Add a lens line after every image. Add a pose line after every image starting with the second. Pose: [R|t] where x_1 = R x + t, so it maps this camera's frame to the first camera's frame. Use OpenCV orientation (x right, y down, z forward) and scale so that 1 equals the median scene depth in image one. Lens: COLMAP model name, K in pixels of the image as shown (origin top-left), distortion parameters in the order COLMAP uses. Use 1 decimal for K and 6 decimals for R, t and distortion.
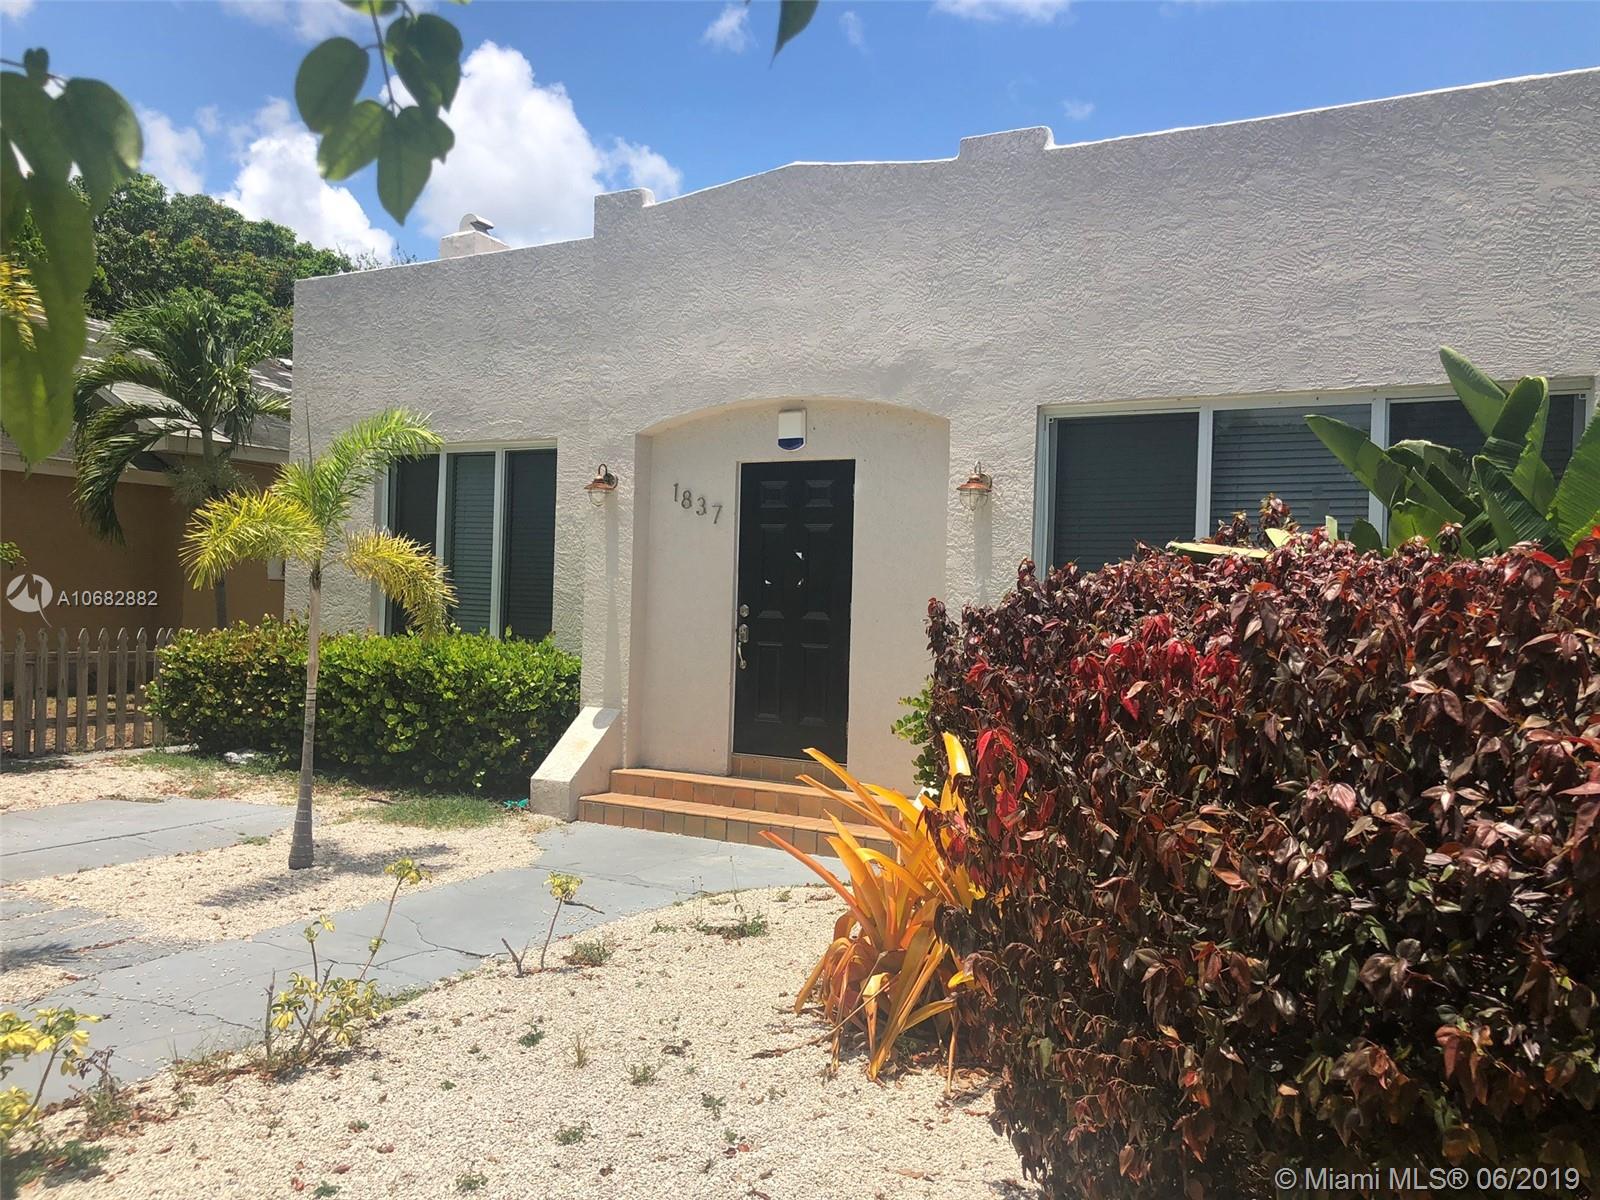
lens RADIAL K [[1371.5, 0, 793.2], [0, 1371.5, 605.6], [0, 0, 1]] dist [0.073352, -0.009986]
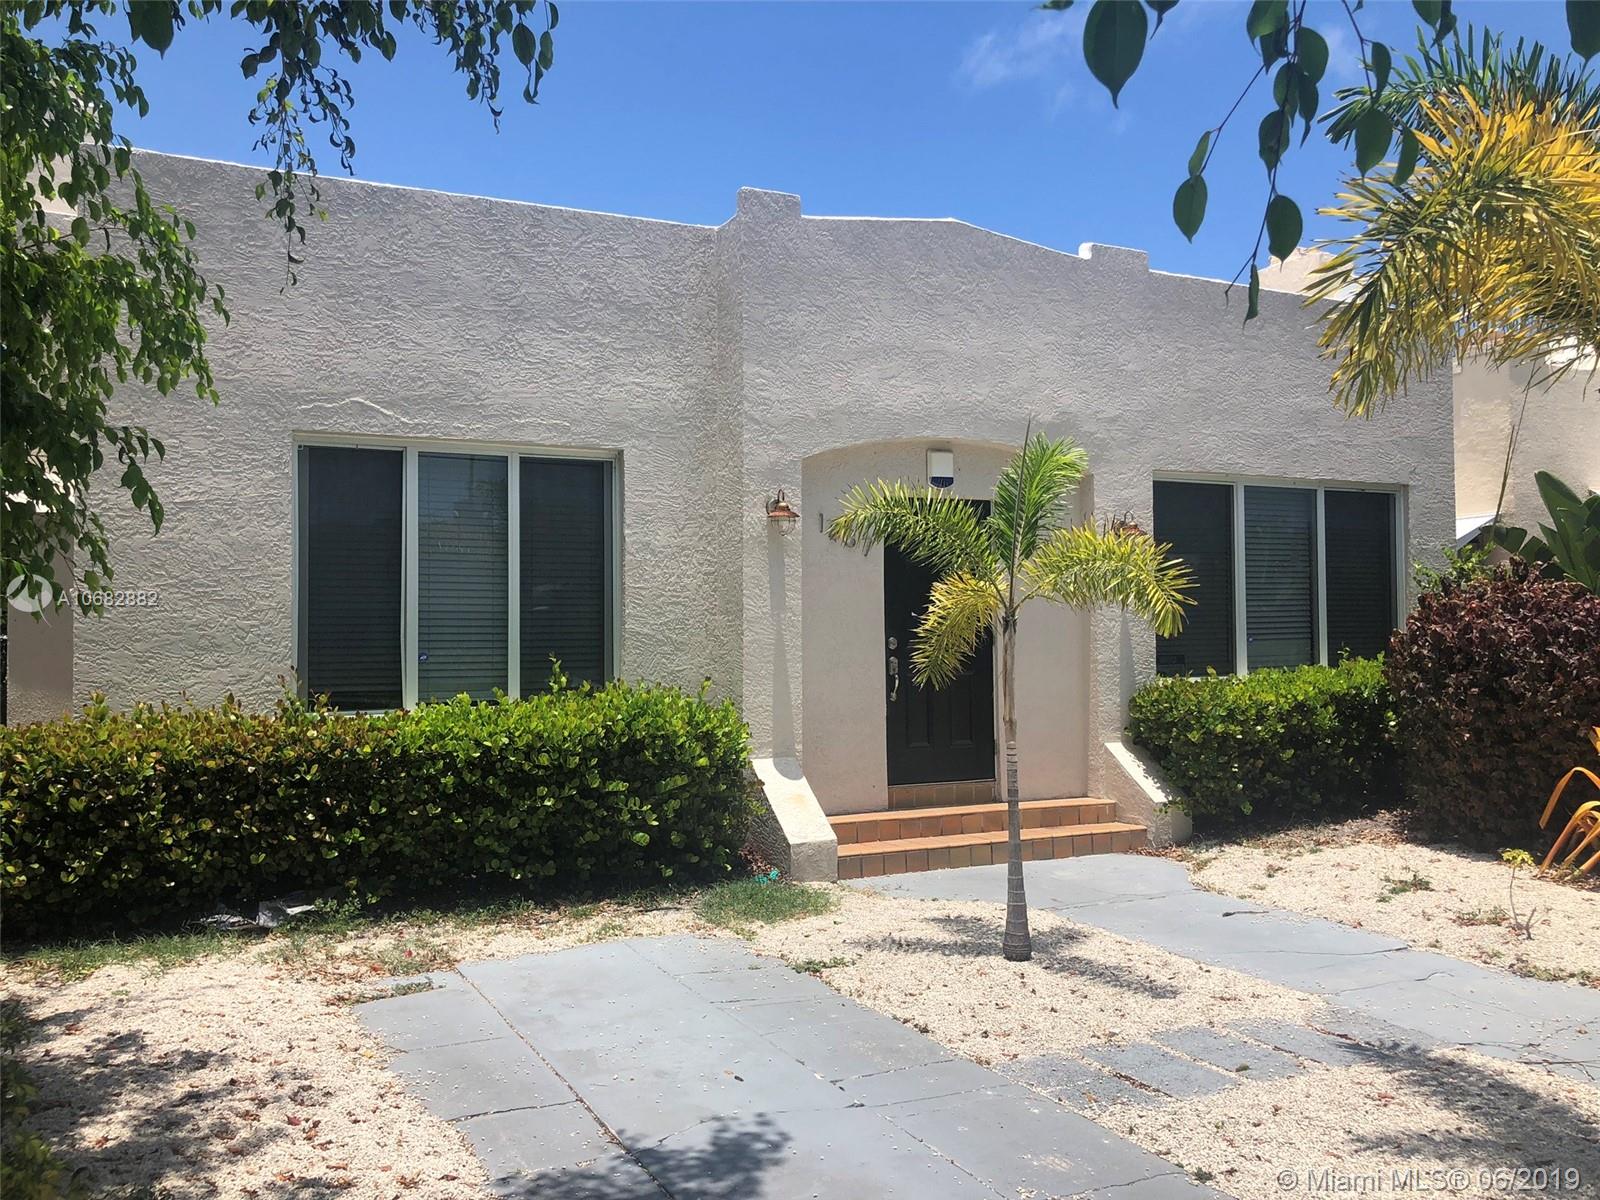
lens RADIAL K [[1371.5, 0, 793.2], [0, 1371.5, 605.6], [0, 0, 1]] dist [0.073352, -0.009986]
pose [[0.517540, -0.020334, 0.855418, -0.941312], [0.029547, 0.999546, 0.005884, -0.032245], [-0.855149, 0.022230, 0.517905, 0.542059]]
